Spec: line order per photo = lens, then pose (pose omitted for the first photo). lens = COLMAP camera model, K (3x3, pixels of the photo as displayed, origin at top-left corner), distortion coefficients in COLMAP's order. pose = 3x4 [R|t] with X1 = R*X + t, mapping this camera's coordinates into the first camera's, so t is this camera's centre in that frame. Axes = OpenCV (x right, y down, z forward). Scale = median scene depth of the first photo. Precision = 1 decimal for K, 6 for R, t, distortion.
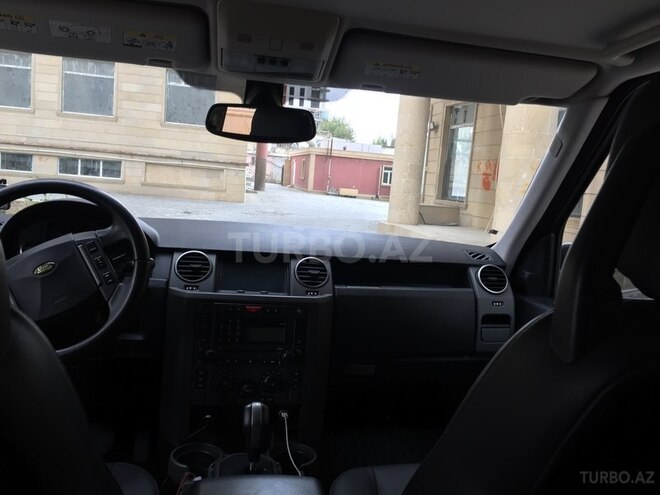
lens RADIAL K [[553.6, 0, 330.0], [0, 553.6, 247.5], [0, 0, 1]] dist [0.066574, -0.127370]
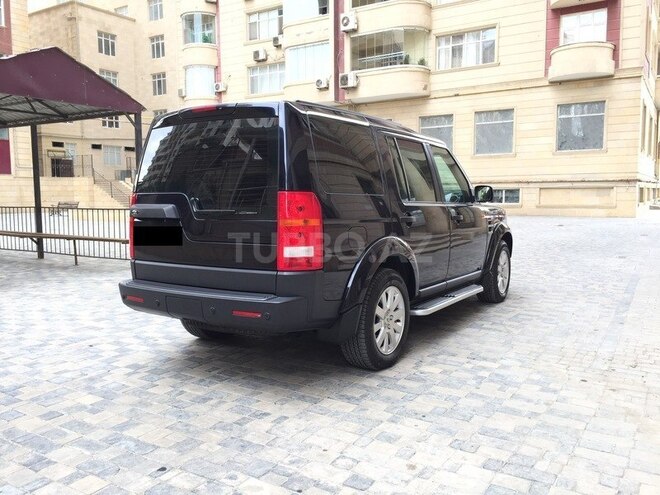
lens RADIAL K [[566.8, 0, 328.7], [0, 566.8, 246.3], [0, 0, 1]] dist [0.100563, -0.137951]
pose [[0.731942, -0.024137, -0.680940, 0.159716], [-0.017982, 0.998340, -0.054717, 0.043056], [0.681130, 0.052295, 0.730293, -0.171027]]
